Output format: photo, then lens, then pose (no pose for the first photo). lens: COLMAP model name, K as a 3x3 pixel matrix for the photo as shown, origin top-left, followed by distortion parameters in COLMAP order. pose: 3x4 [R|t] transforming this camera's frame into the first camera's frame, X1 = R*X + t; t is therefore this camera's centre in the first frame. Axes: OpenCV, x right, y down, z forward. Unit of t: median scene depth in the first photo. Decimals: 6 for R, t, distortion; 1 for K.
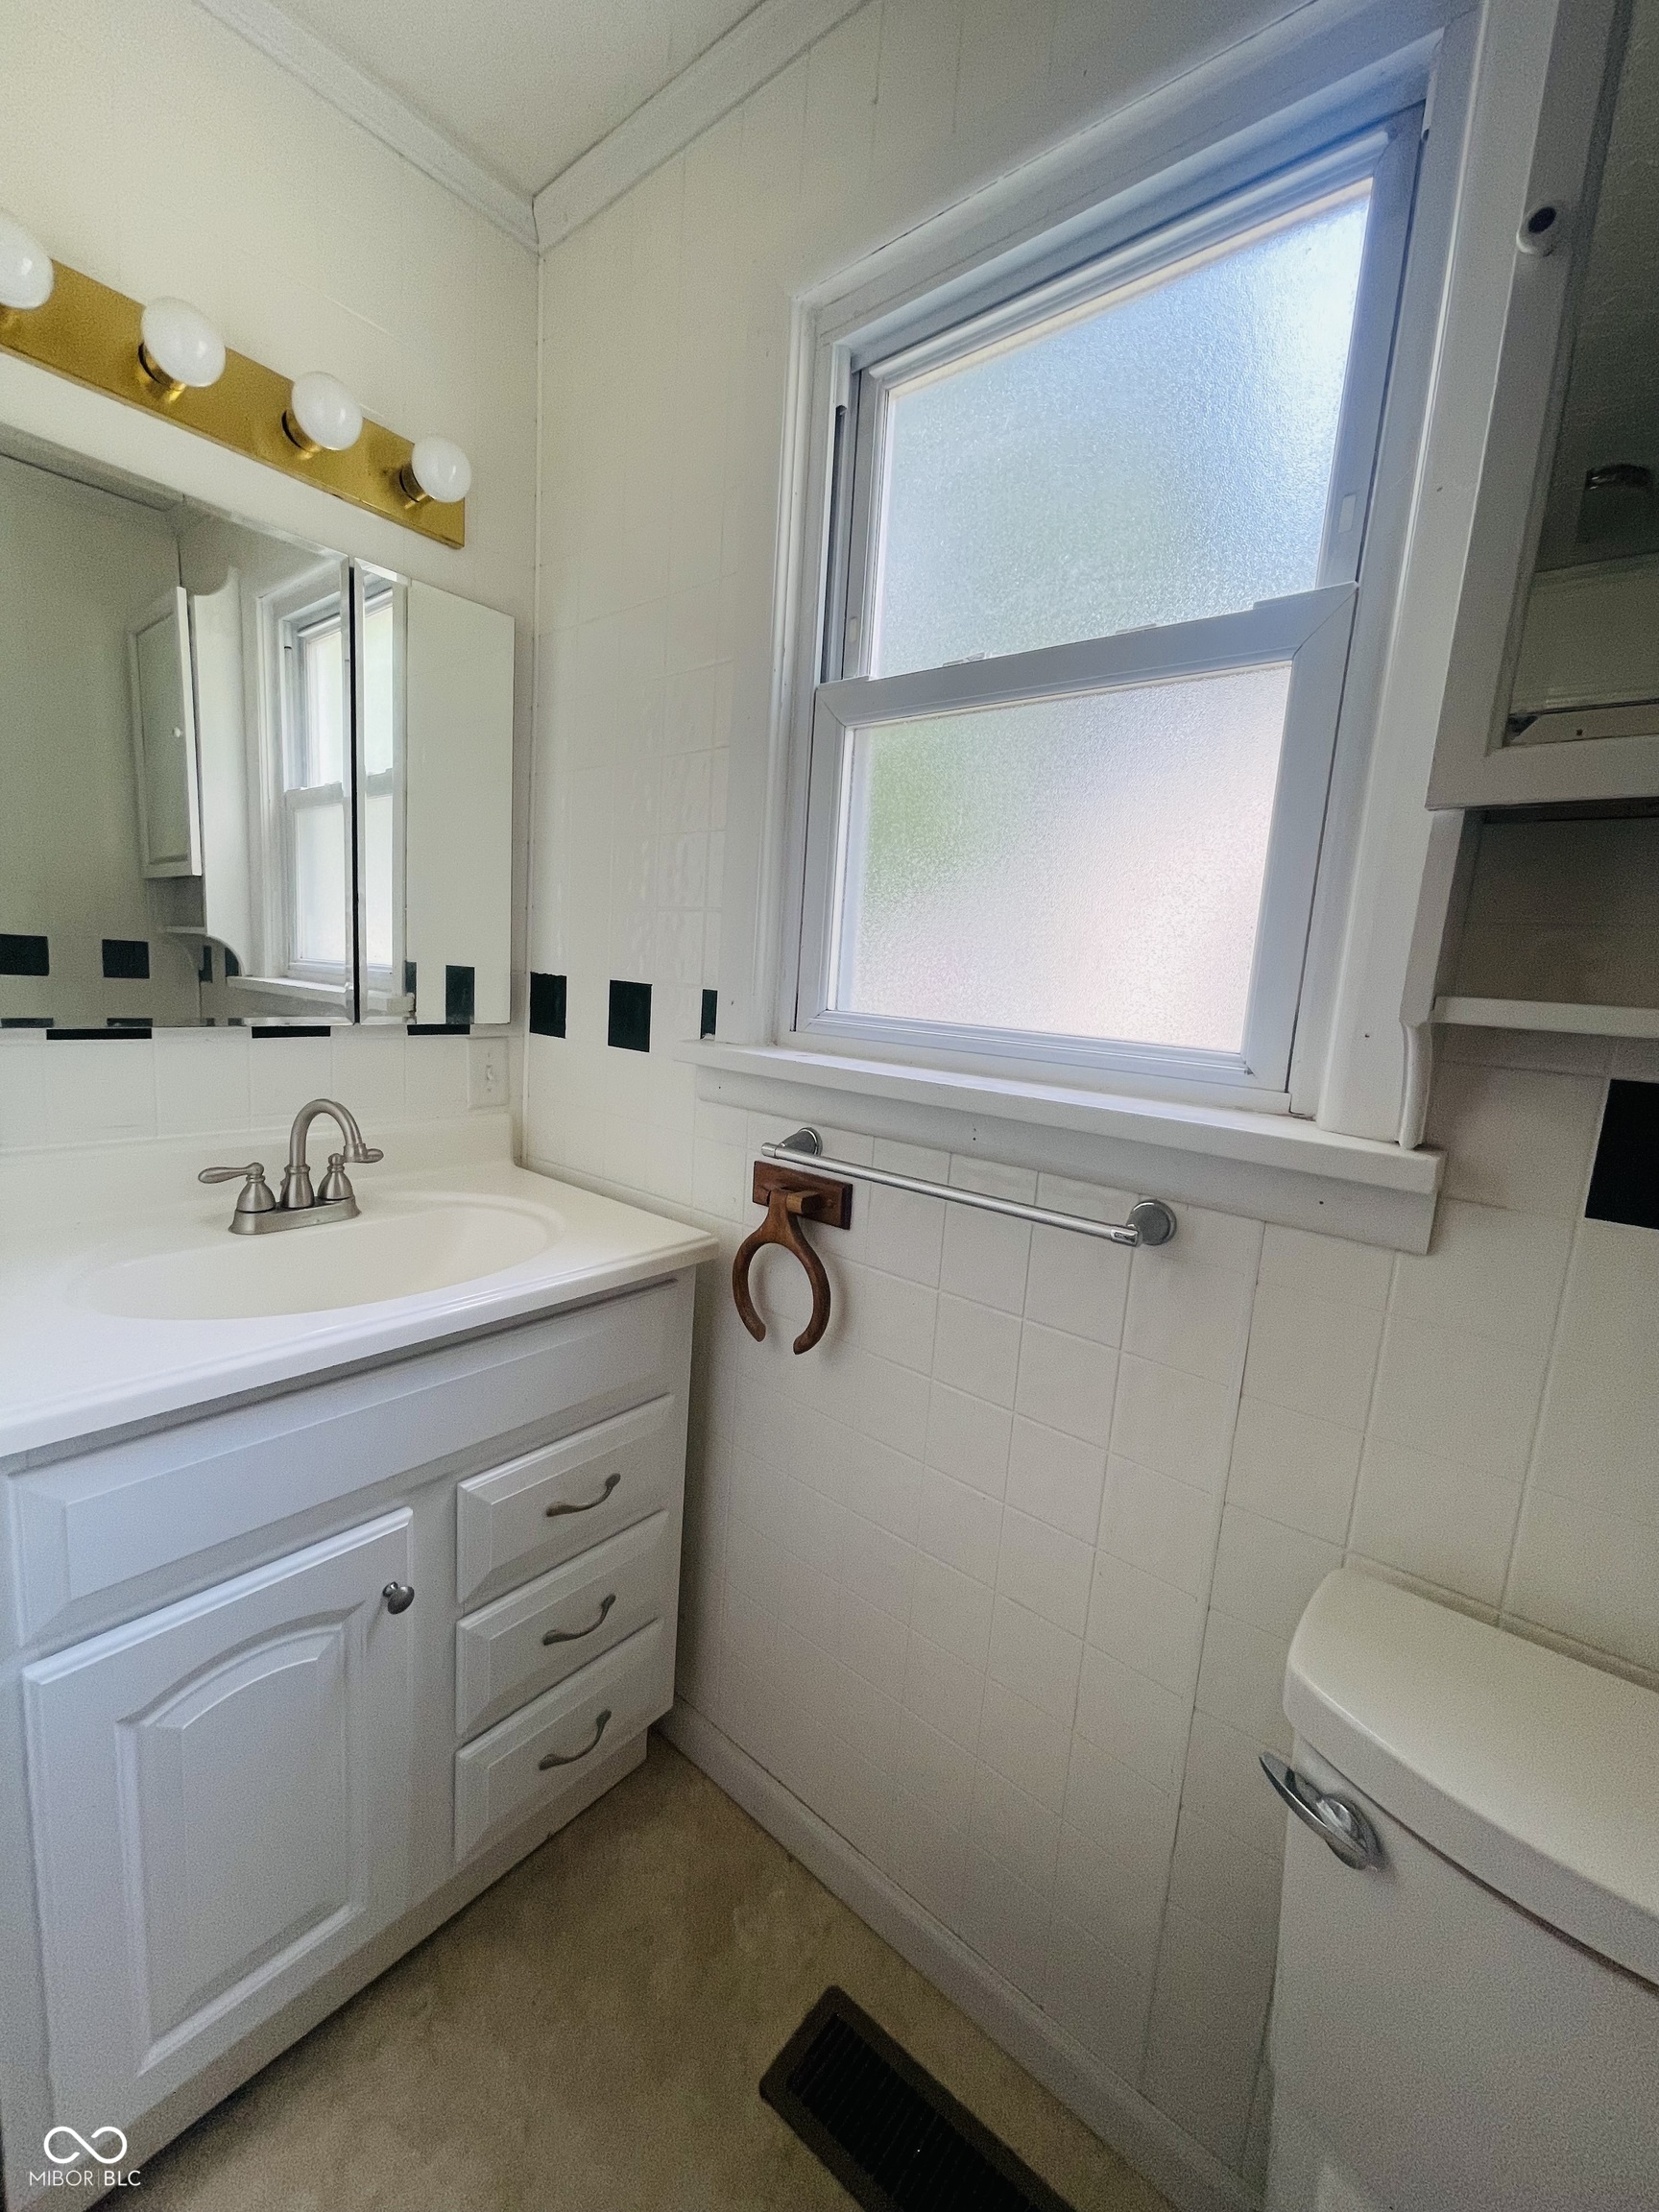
lens RADIAL K [[892.9, 0, 824.1], [0, 892.9, 1099.5], [0, 0, 1]] dist [-0.004336, 0.000838]
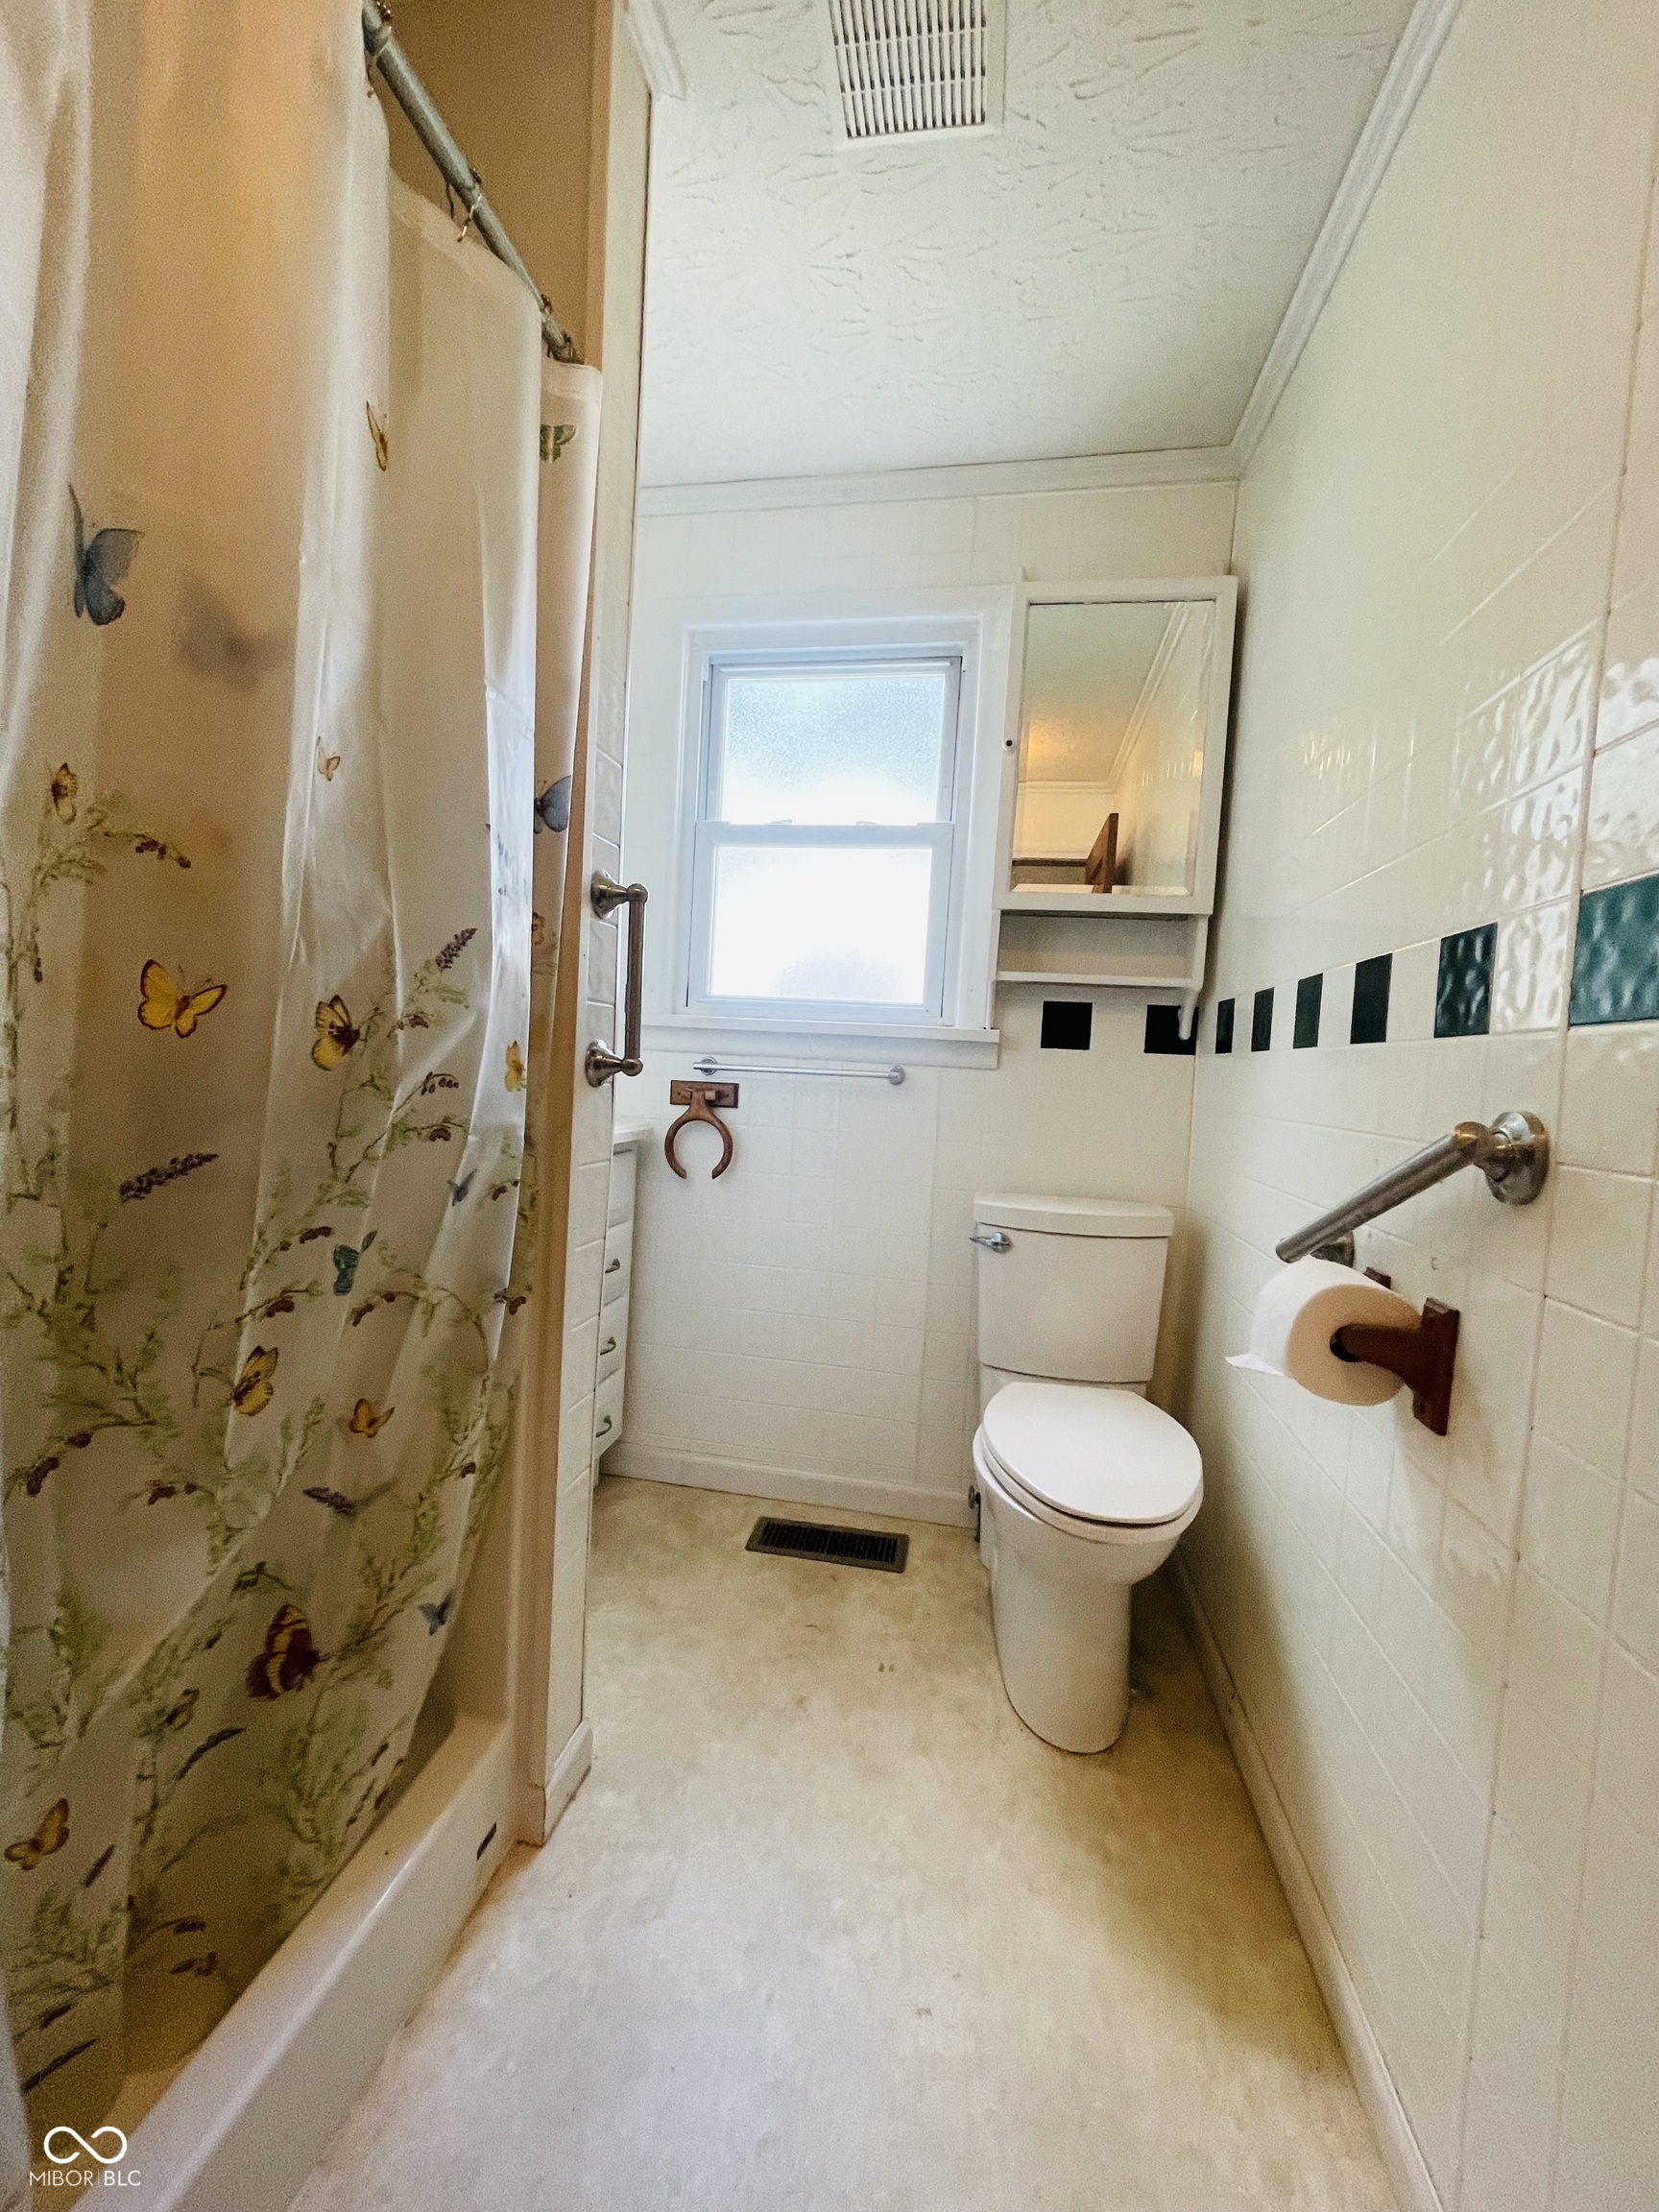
lens RADIAL K [[892.9, 0, 827.7], [0, 892.9, 1108.1], [0, 0, 1]] dist [-0.004336, 0.000838]
pose [[0.867241, -0.047062, 0.495660, -0.740318], [0.077374, 0.996167, -0.040794, 0.236377], [-0.491840, 0.073729, 0.867558, -0.726239]]
